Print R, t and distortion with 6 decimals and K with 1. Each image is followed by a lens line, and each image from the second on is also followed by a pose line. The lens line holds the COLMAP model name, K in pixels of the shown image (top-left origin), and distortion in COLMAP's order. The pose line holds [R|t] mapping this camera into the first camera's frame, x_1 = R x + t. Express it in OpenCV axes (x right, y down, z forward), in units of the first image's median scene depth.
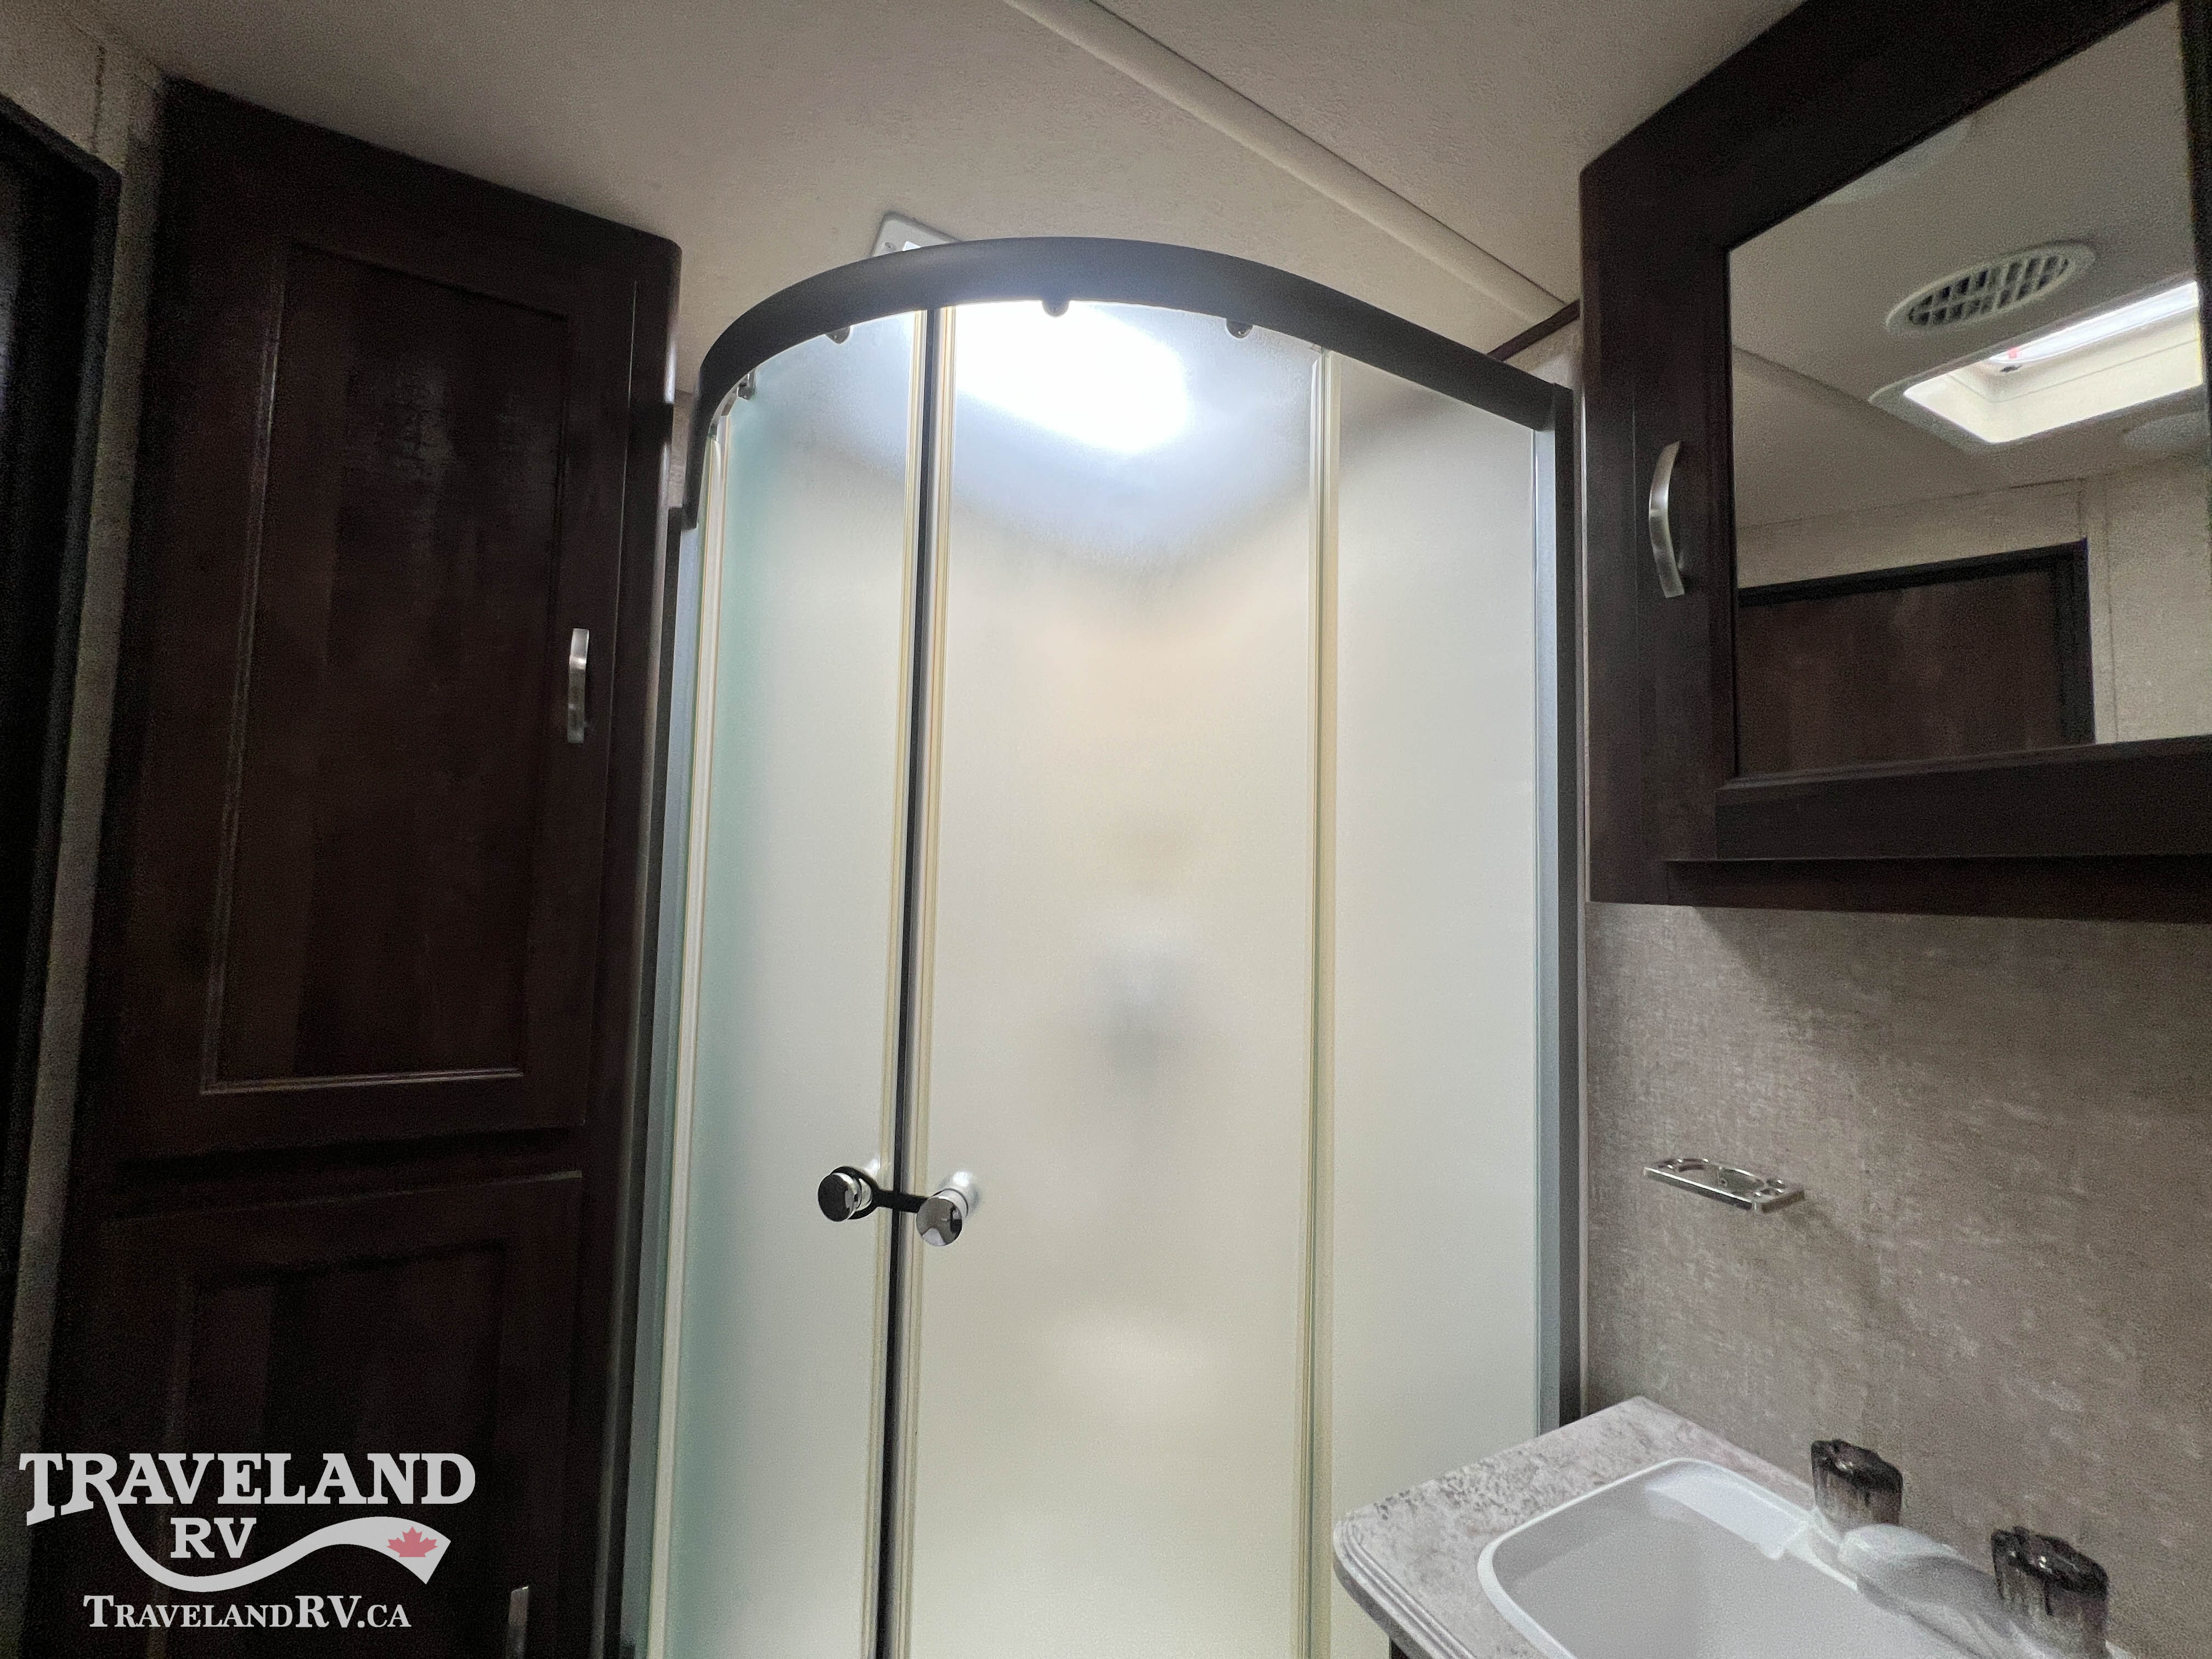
lens RADIAL K [[881.0, 0, 1103.5], [0, 881.0, 824.2], [0, 0, 1]] dist [-0.003119, 0.000161]
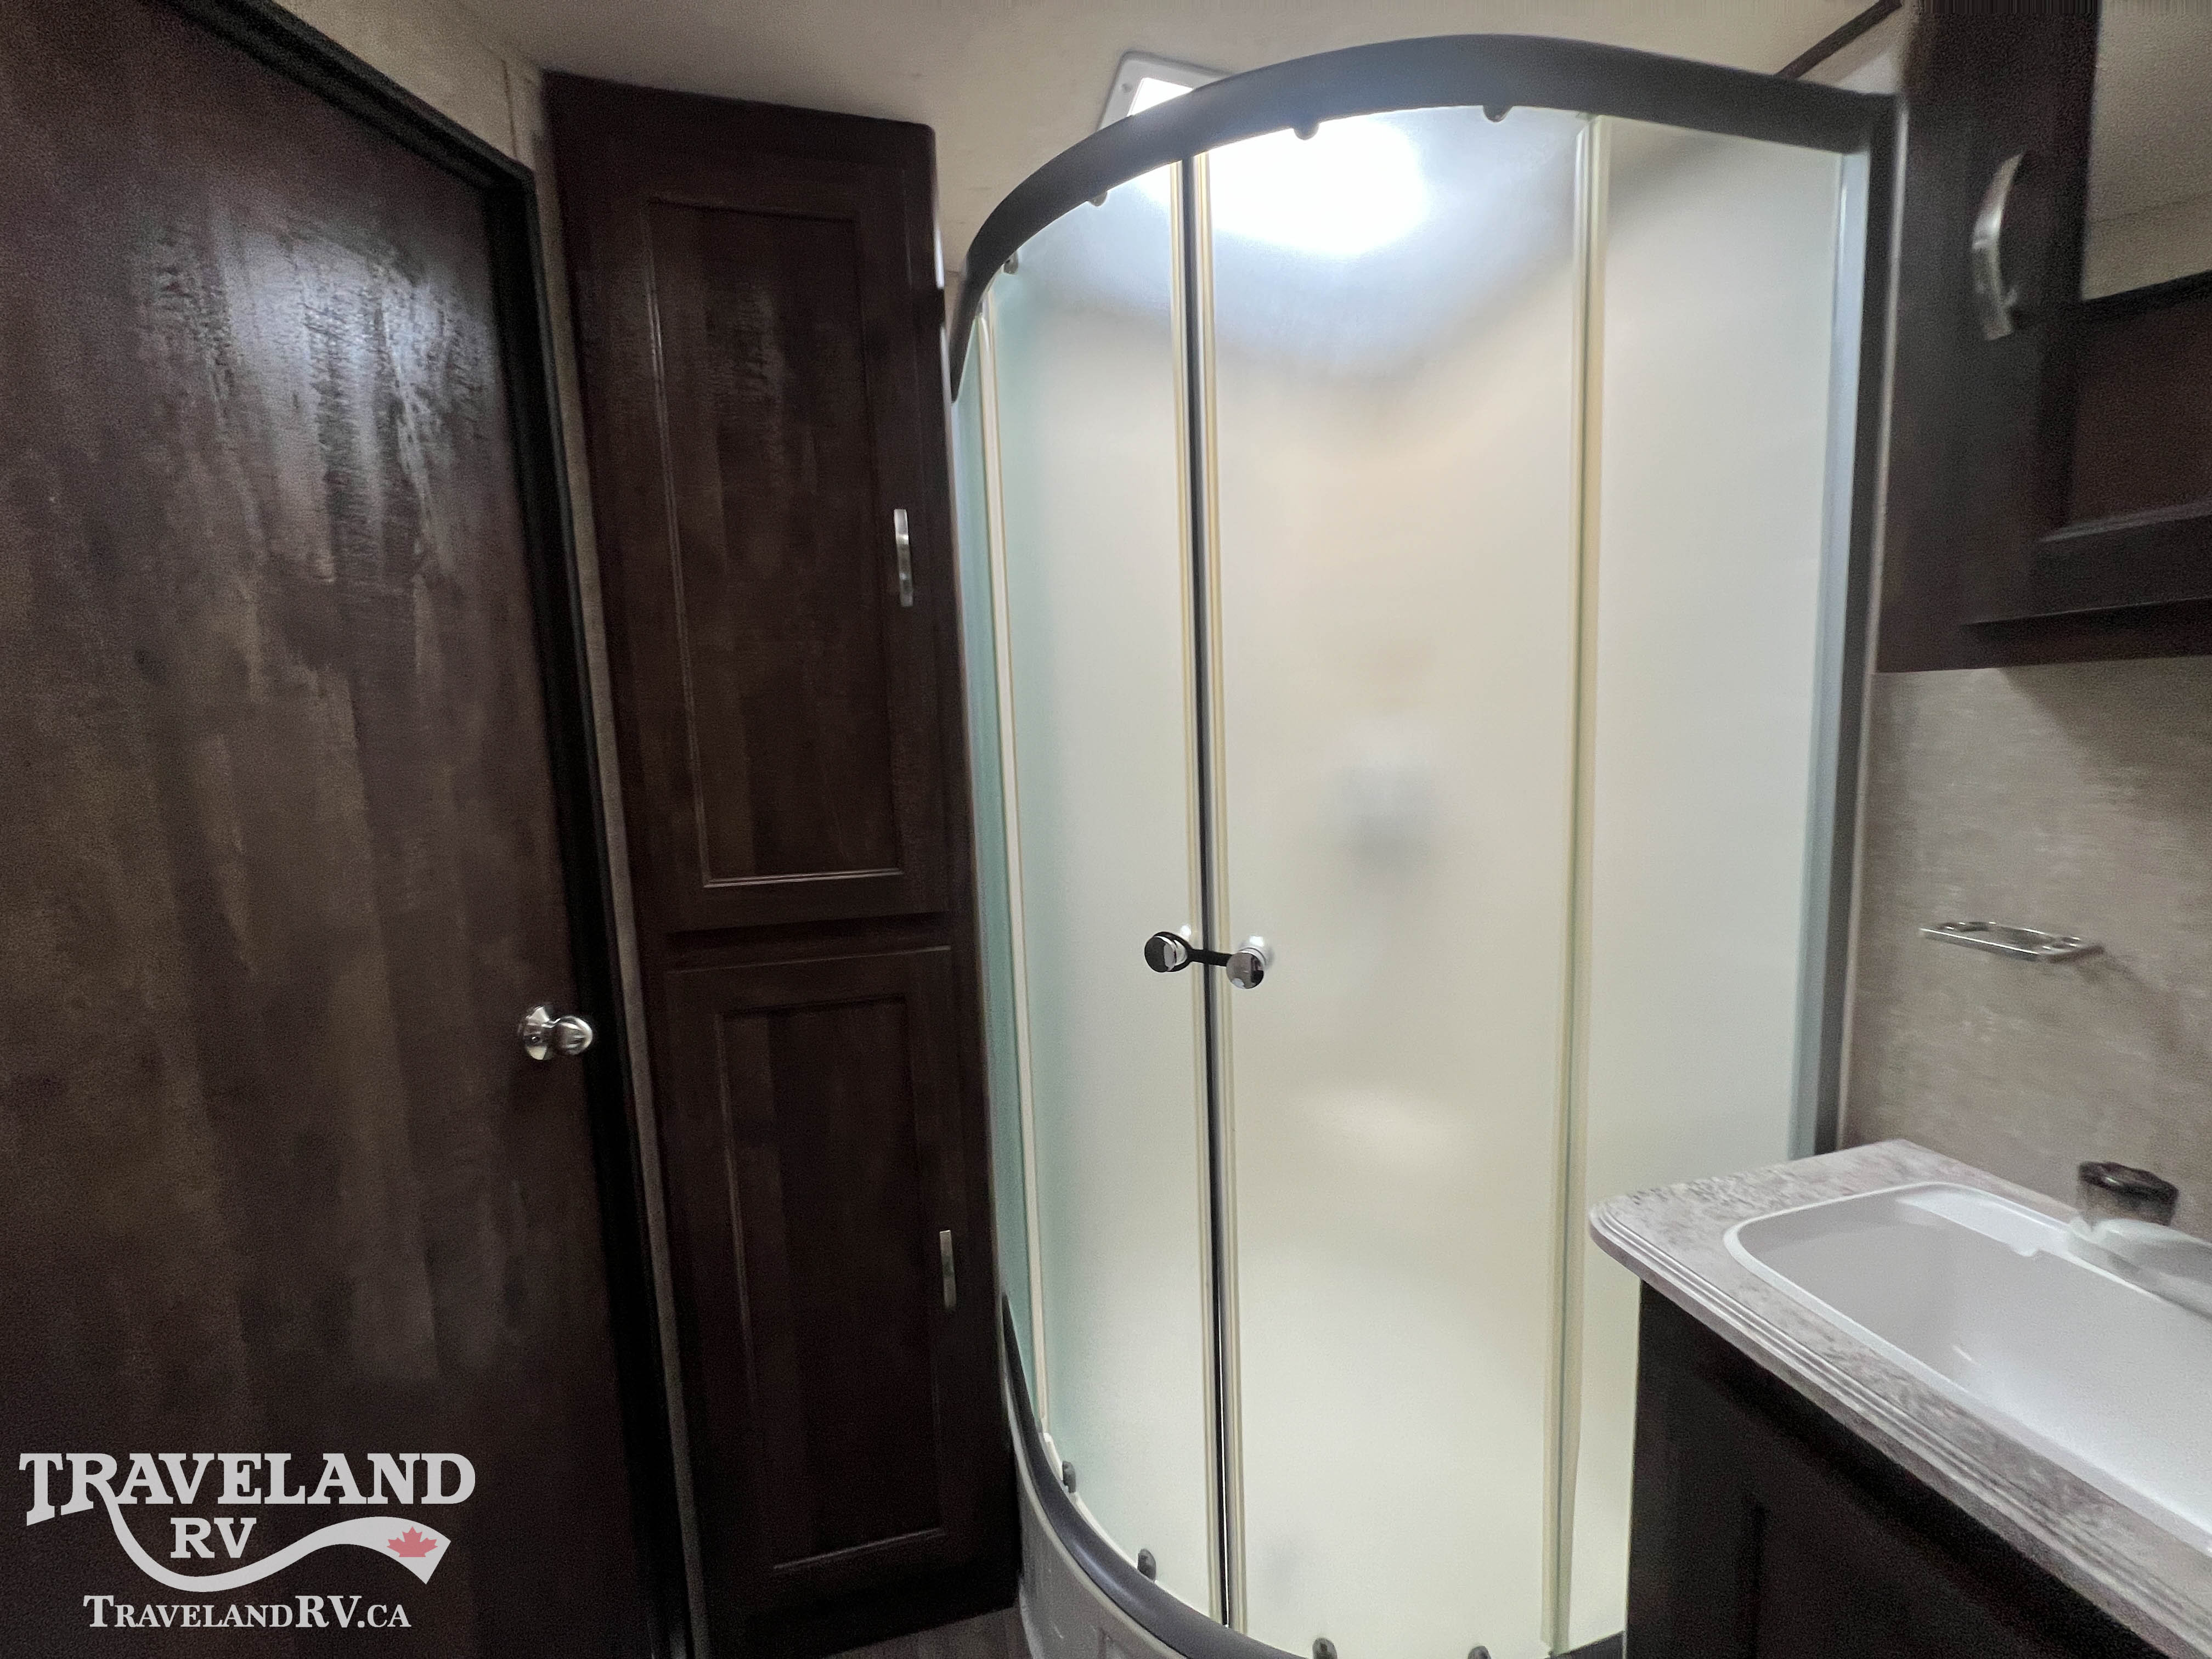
lens RADIAL K [[883.7, 0, 1108.9], [0, 883.7, 821.2], [0, 0, 1]] dist [0.000170, -0.000028]
pose [[0.973004, -0.037352, -0.227744, -0.076640], [0.076404, 0.983303, 0.165157, 0.020979], [0.217772, -0.178099, 0.959612, -0.193964]]
